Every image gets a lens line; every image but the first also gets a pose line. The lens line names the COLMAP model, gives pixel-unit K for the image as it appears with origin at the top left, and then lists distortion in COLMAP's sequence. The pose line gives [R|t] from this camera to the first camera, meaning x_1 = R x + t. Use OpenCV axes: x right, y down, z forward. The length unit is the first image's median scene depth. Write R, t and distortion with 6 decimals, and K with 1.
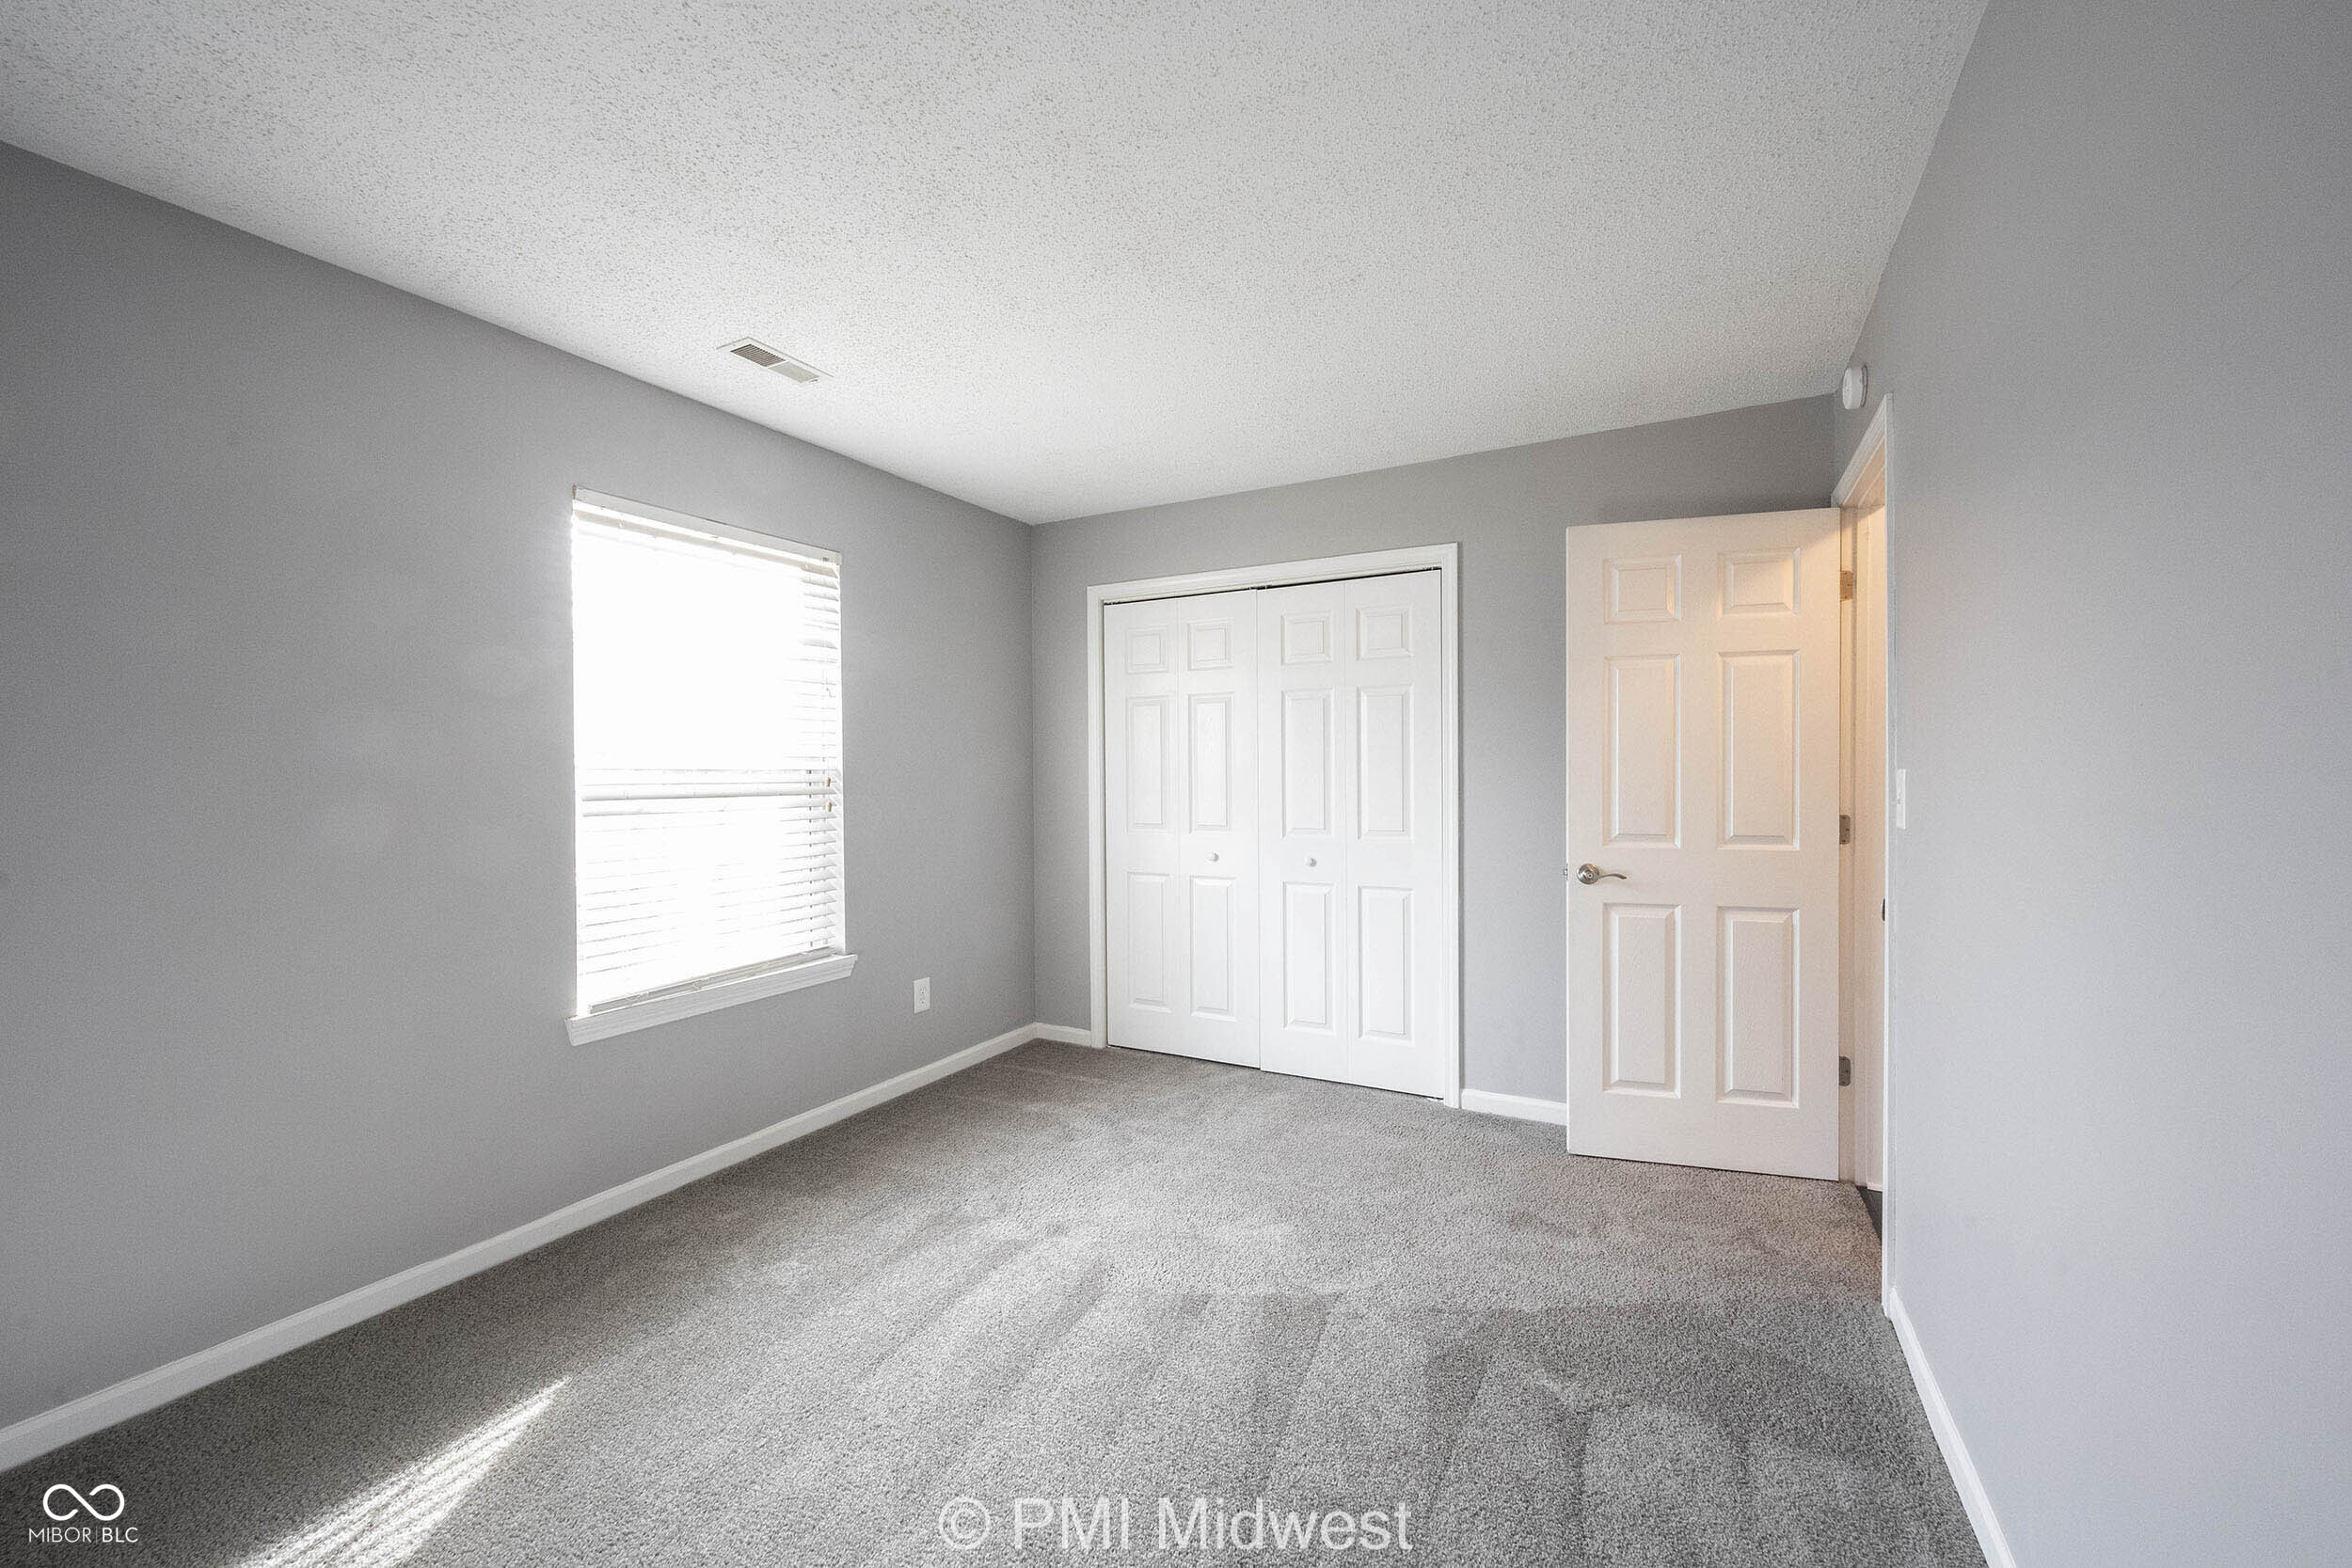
lens RADIAL K [[925.7, 0, 1172.4], [0, 925.7, 770.9], [0, 0, 1]] dist [-0.002042, 0.000028]
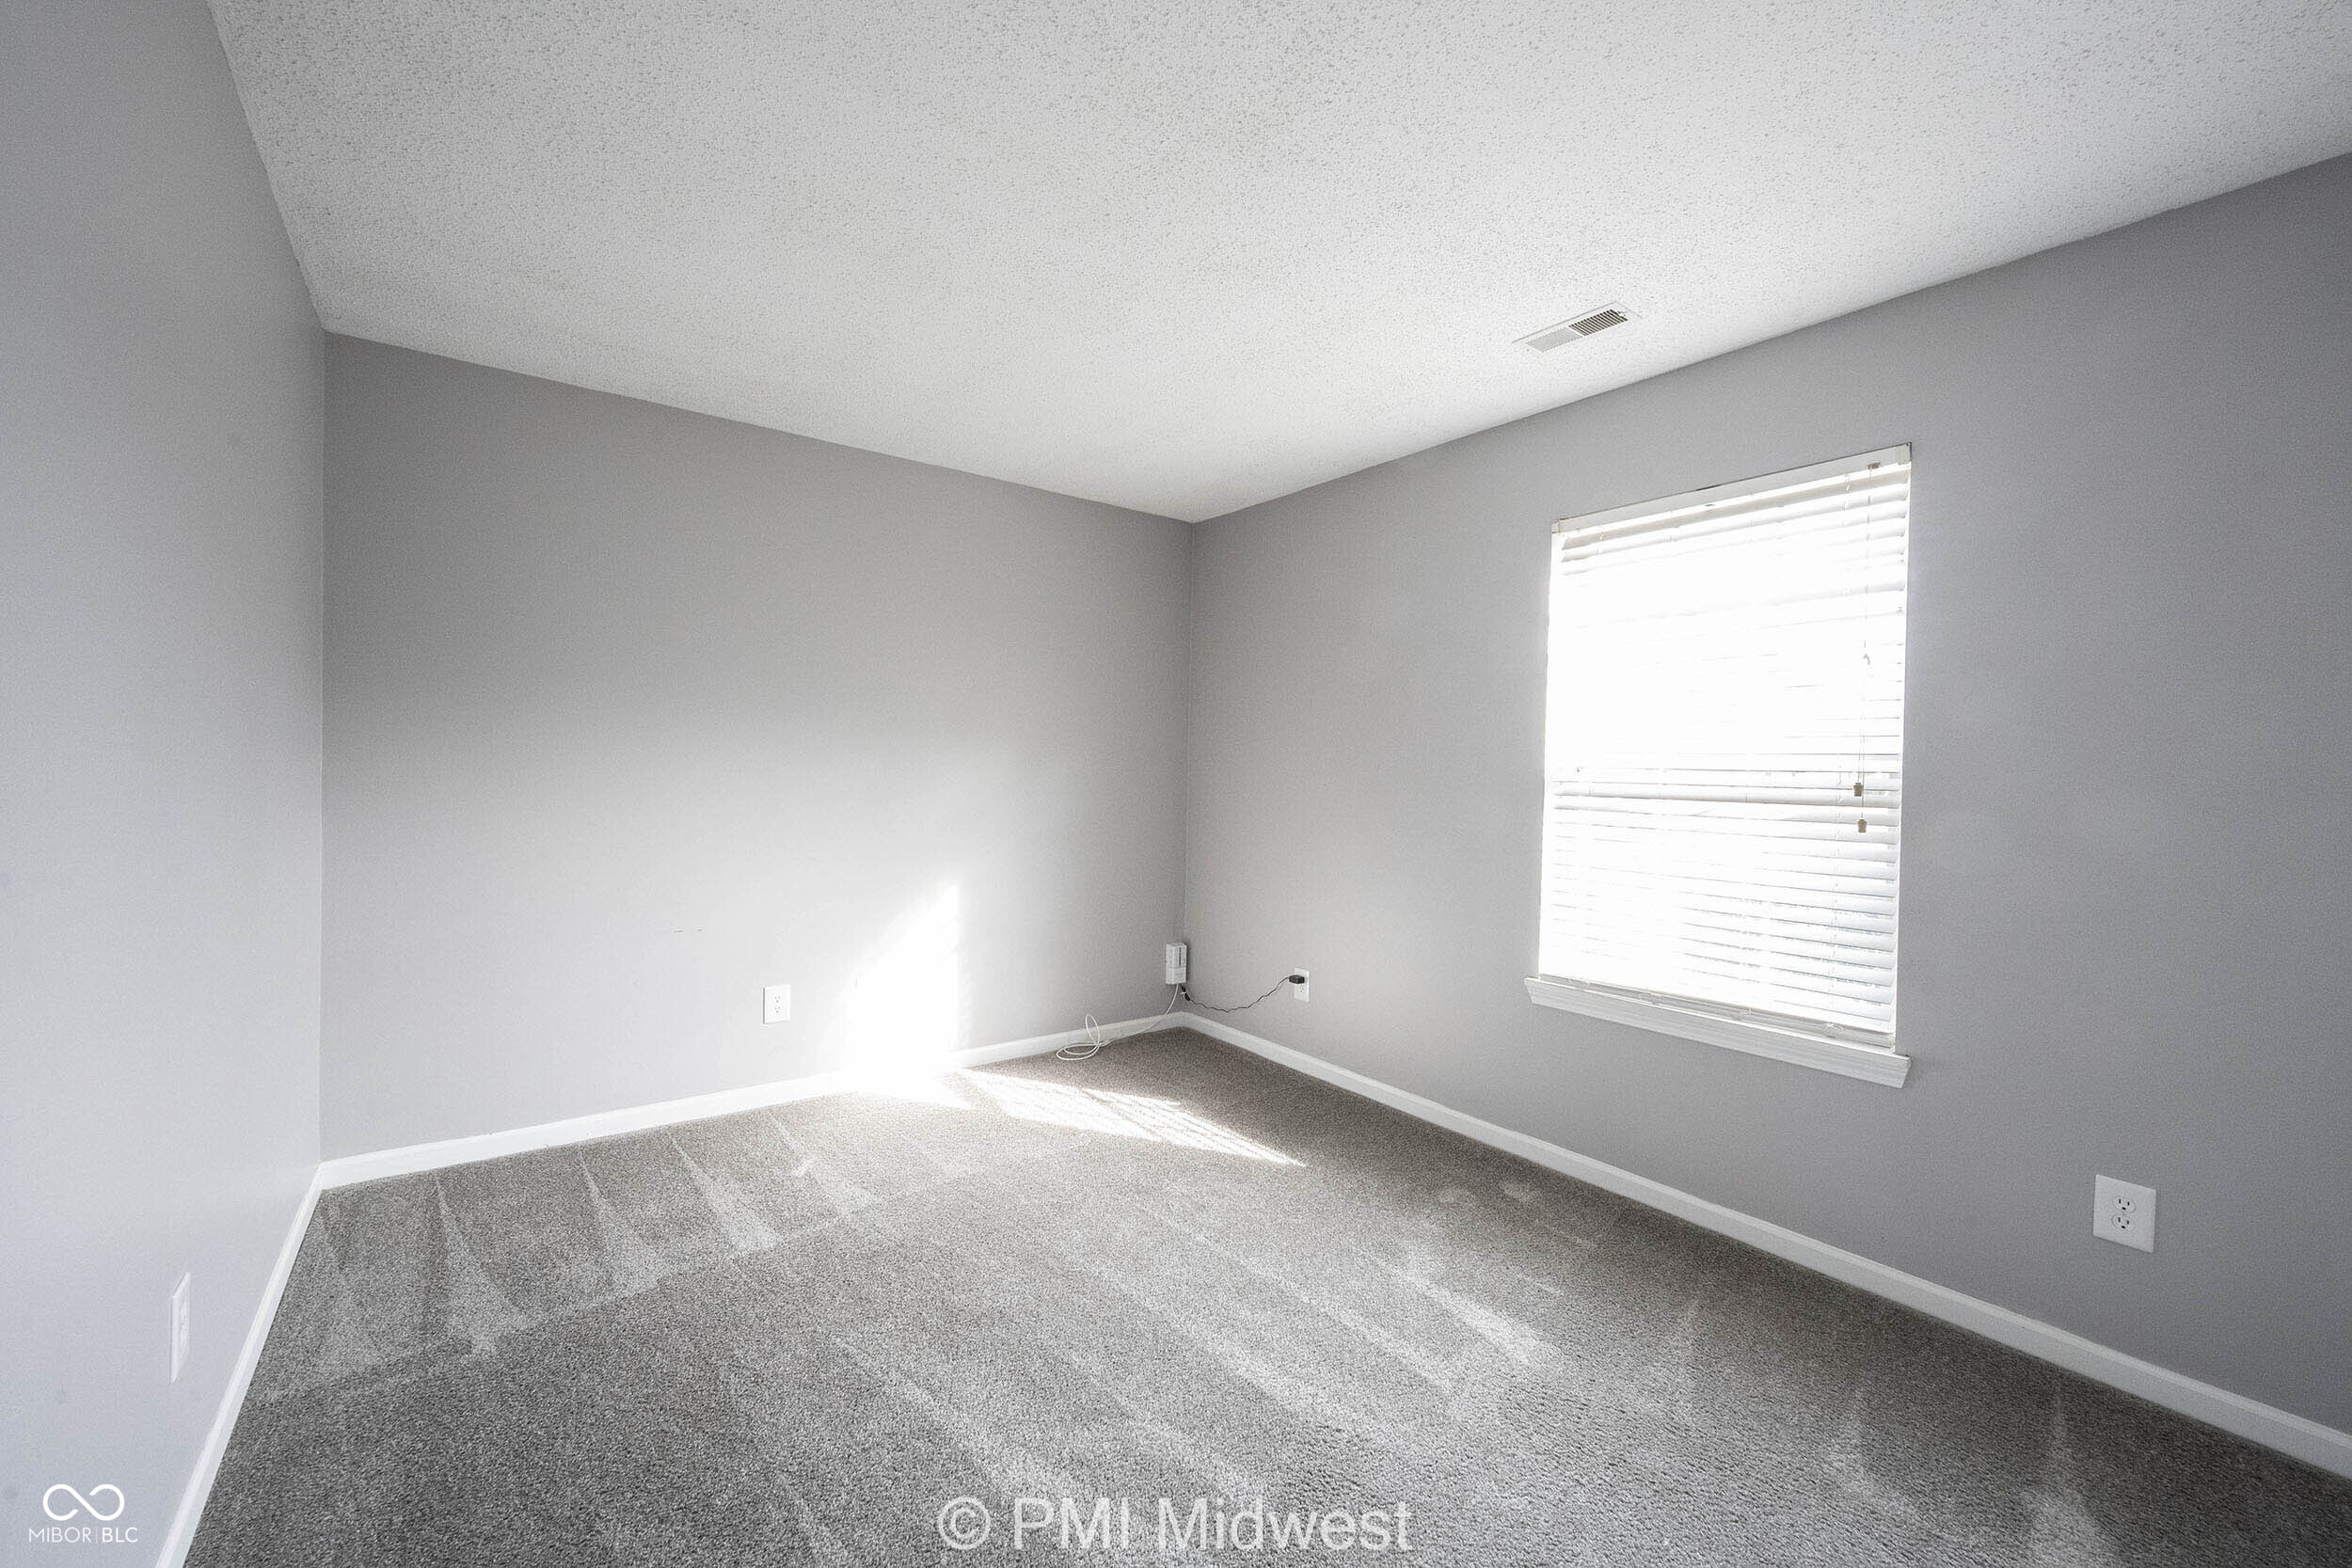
lens RADIAL K [[925.7, 0, 1184.8], [0, 925.7, 770.3], [0, 0, 1]] dist [-0.002042, 0.000028]
pose [[-0.415053, 0.003465, -0.909790, 0.497084], [-0.012045, 0.999884, 0.009304, -0.002759], [0.909717, 0.014820, -0.414964, 0.886460]]
